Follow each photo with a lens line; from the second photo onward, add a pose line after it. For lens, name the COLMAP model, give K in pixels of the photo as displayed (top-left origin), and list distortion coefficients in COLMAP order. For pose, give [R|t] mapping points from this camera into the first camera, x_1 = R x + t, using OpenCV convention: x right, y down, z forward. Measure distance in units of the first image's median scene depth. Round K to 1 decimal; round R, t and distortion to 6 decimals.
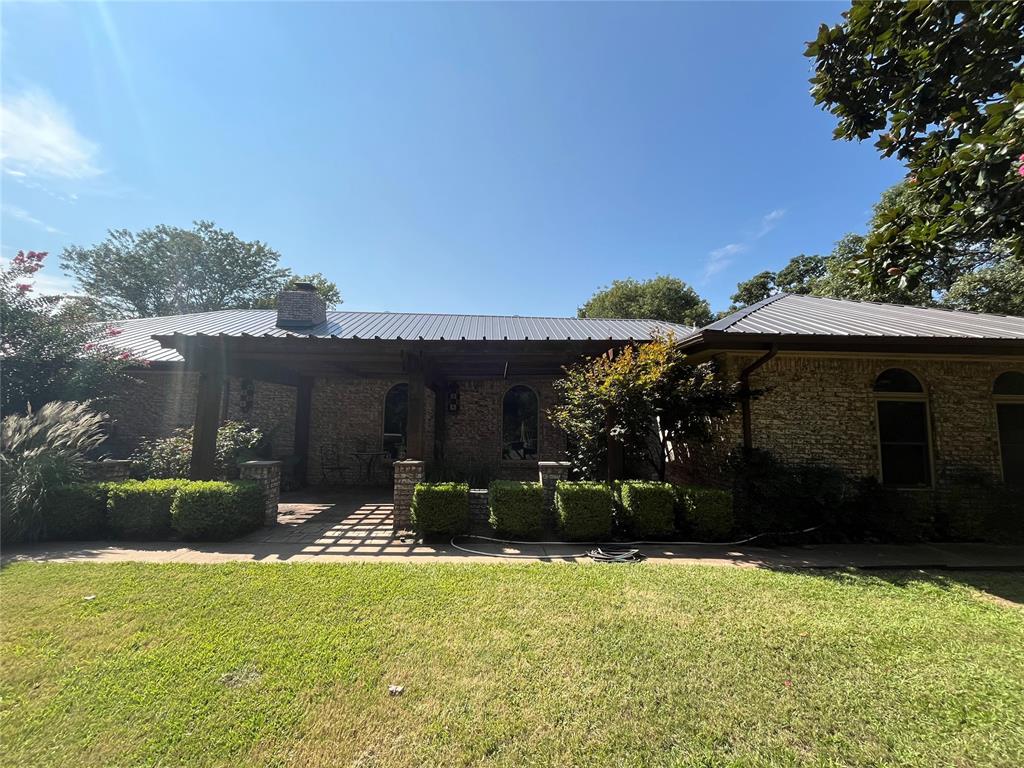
lens RADIAL K [[413.3, 0, 510.6], [0, 413.3, 388.3], [0, 0, 1]] dist [-0.001418, 0.000111]
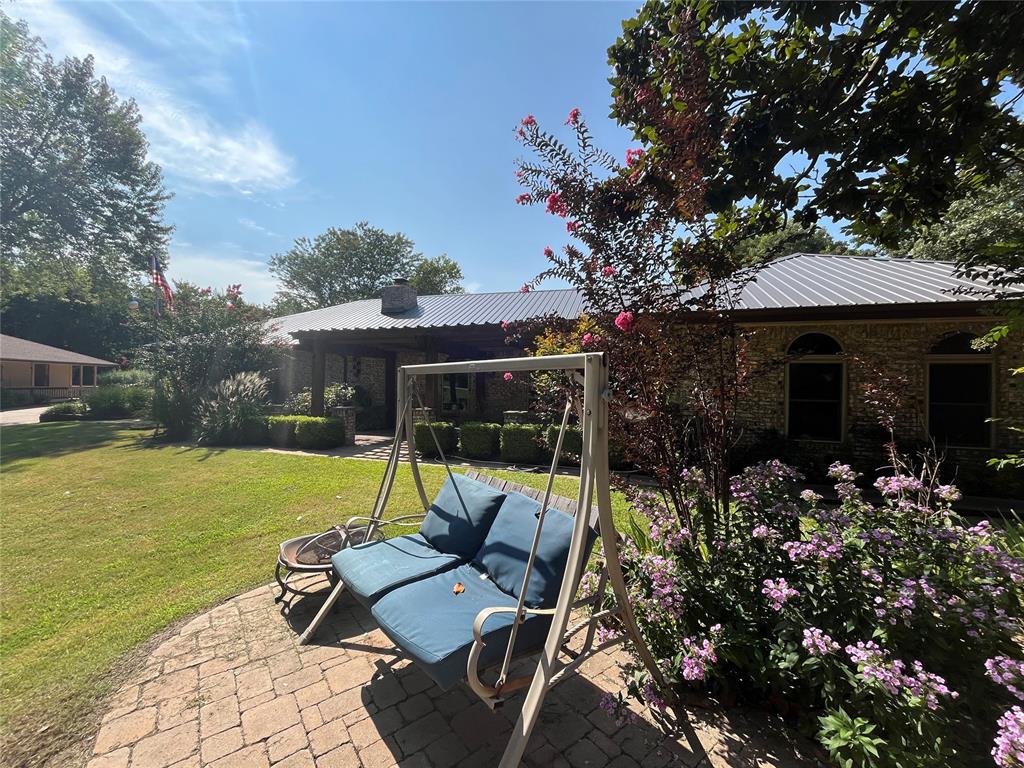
lens RADIAL K [[412.9, 0, 512.0], [0, 412.9, 384.0], [0, 0, 1]] dist [-0.000325, 0.000001]
pose [[0.947185, -0.001458, -0.320685, 0.524985], [0.027430, 0.996693, 0.076486, -0.019600], [0.319513, -0.081243, 0.944093, -0.309731]]
